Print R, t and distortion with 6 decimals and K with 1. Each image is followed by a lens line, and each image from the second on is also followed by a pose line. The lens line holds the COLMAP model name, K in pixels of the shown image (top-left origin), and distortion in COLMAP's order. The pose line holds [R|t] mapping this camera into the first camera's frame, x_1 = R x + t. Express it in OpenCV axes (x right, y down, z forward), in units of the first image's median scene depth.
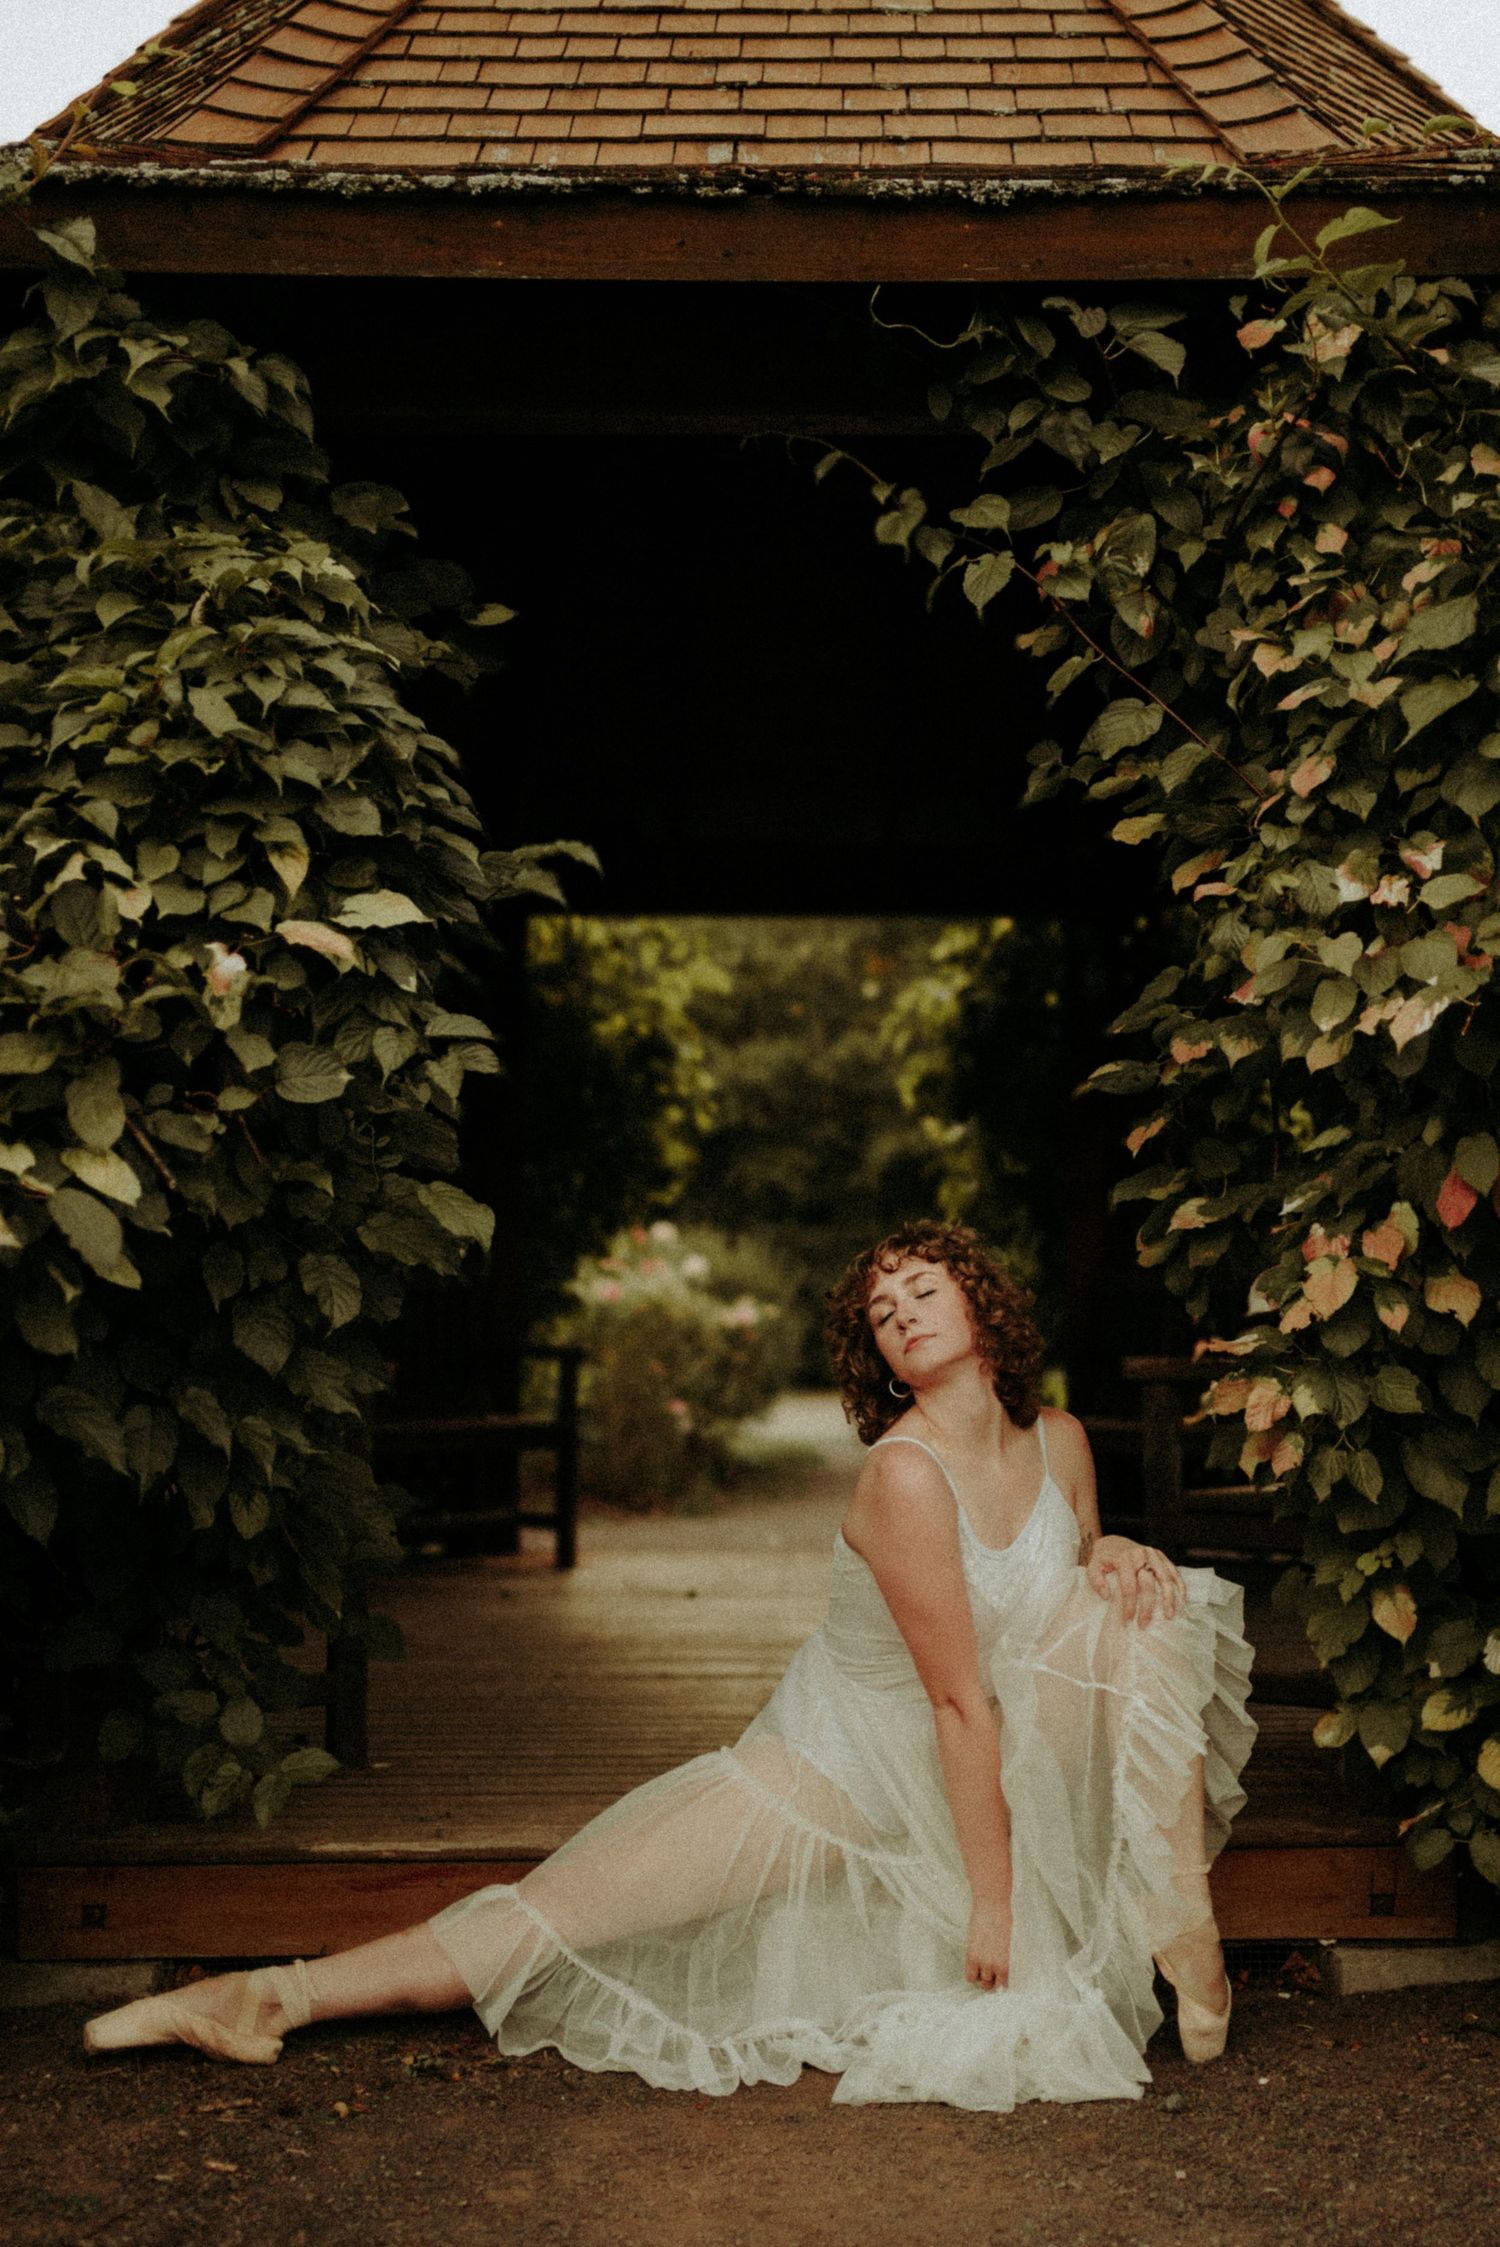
lens RADIAL K [[2569.9, 0, 879.2], [0, 2569.9, 1057.2], [0, 0, 1]] dist [-0.002474, -0.007842]
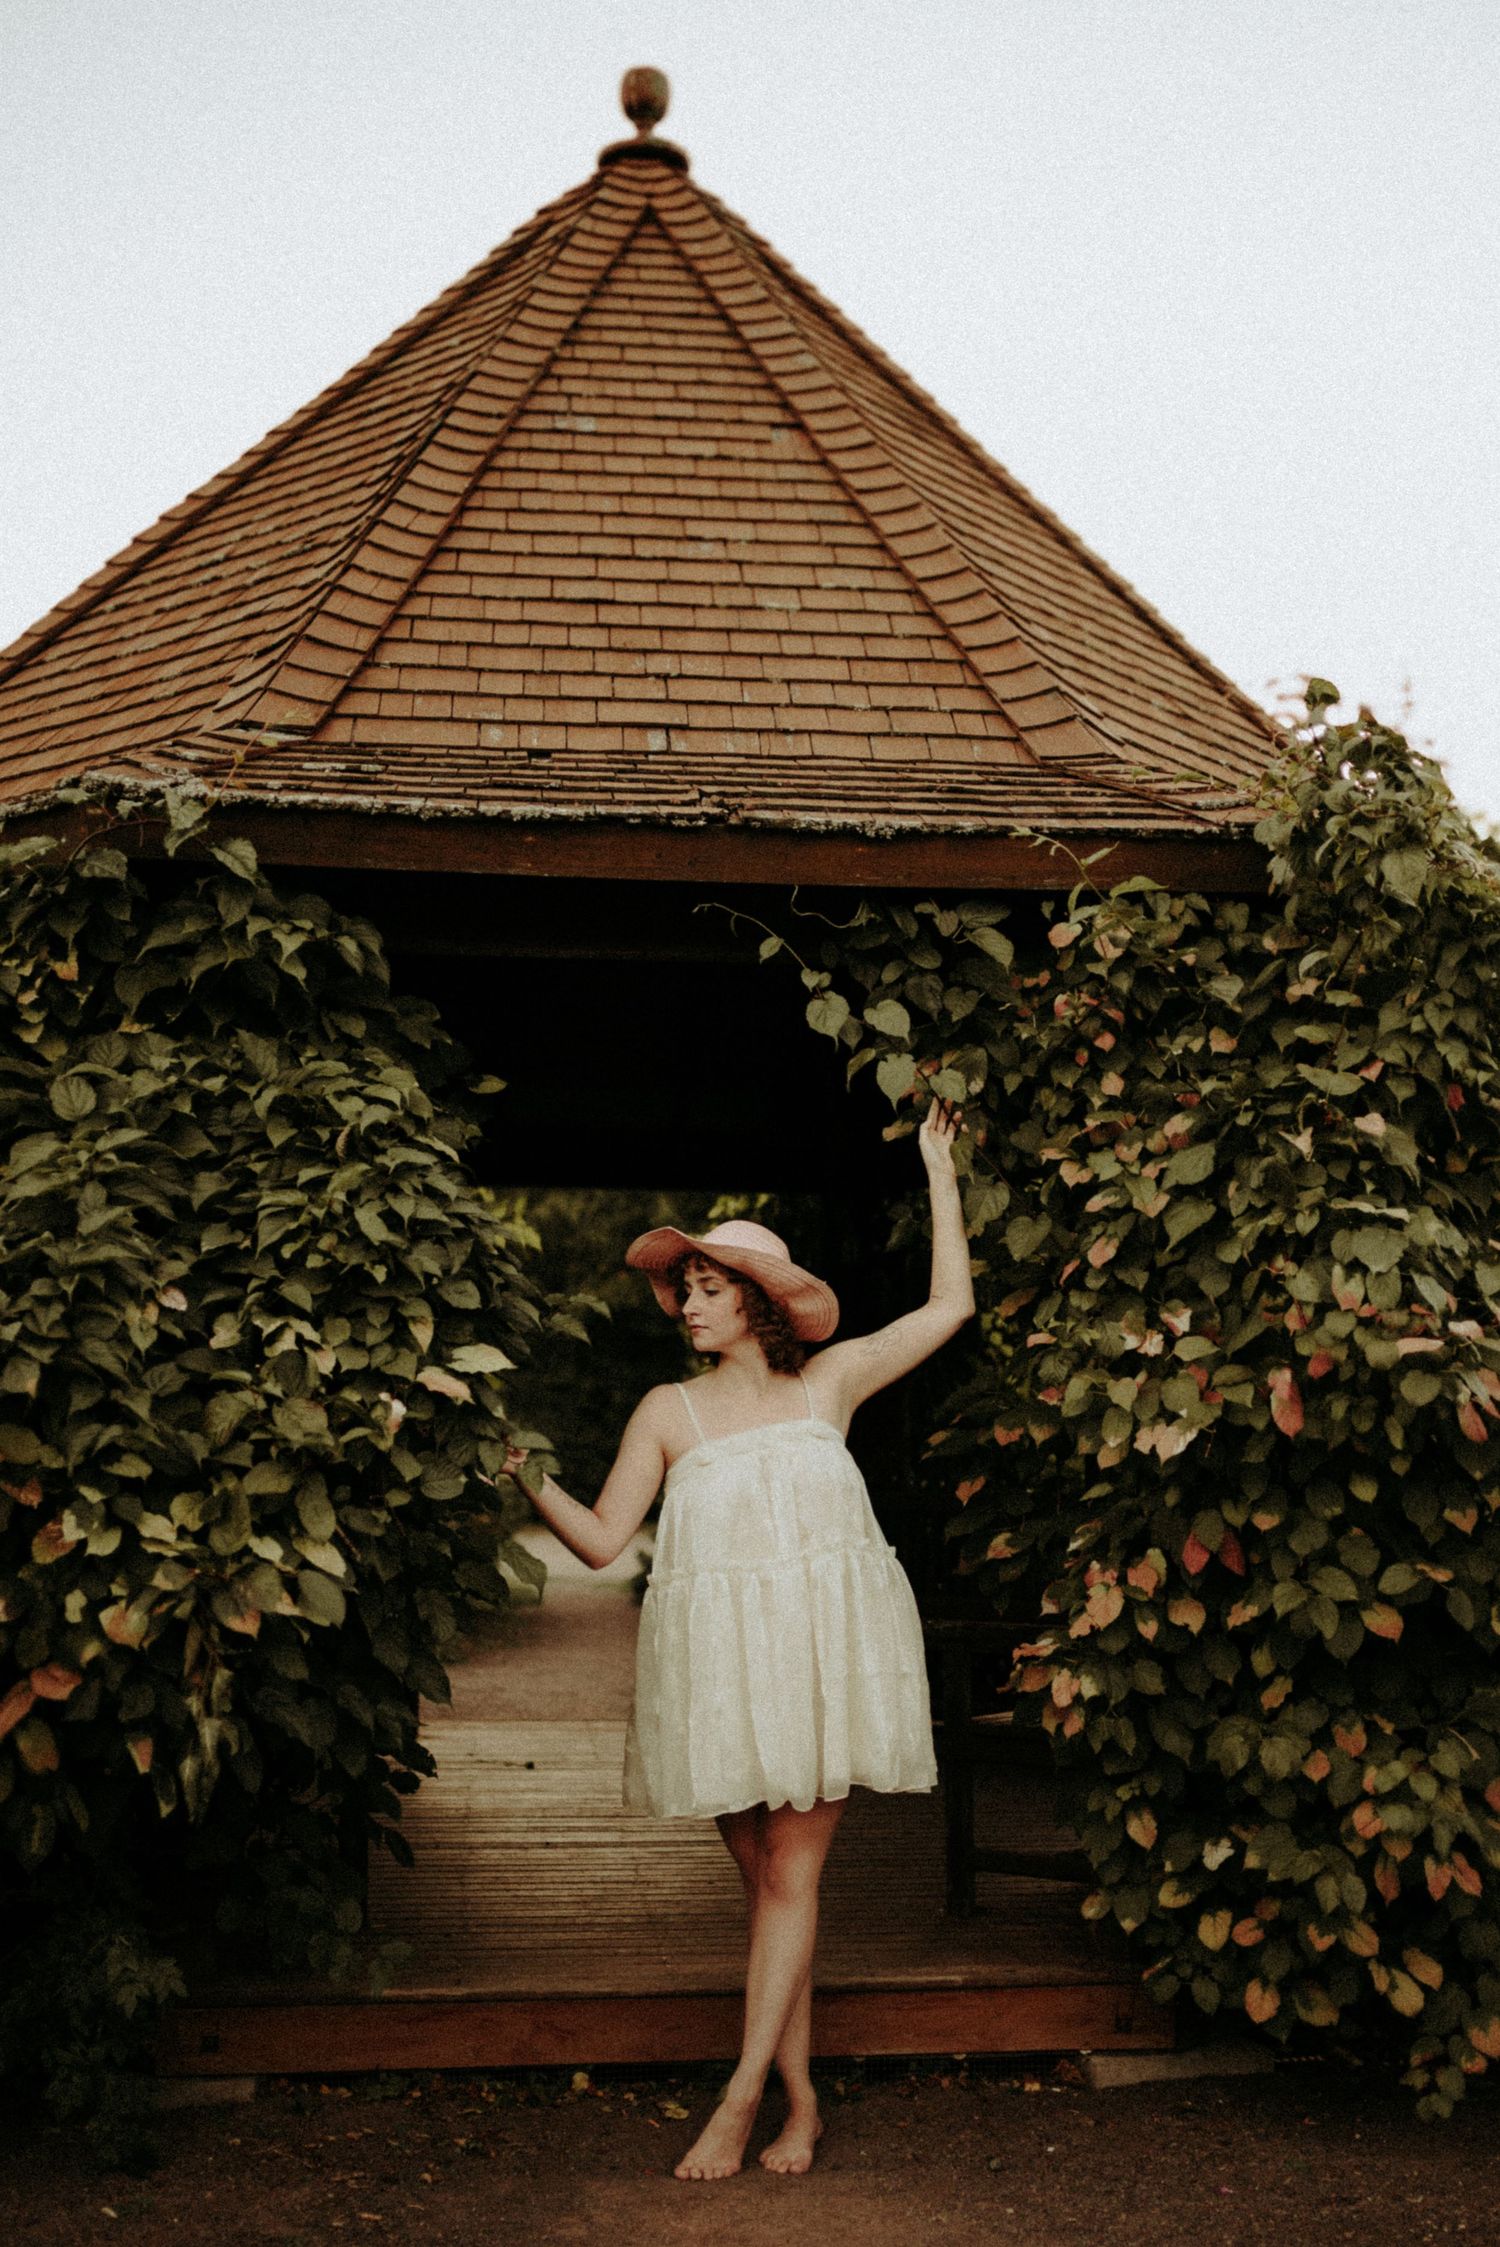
lens RADIAL K [[2456.7, 0, 749.1], [0, 2456.7, 1201.4], [0, 0, 1]] dist [-0.012597, 0.028091]
pose [[0.996307, 0.018291, 0.083887, -0.143807], [-0.018748, 0.999813, 0.004661, -0.140323], [-0.083786, -0.006216, 0.996464, -0.363707]]
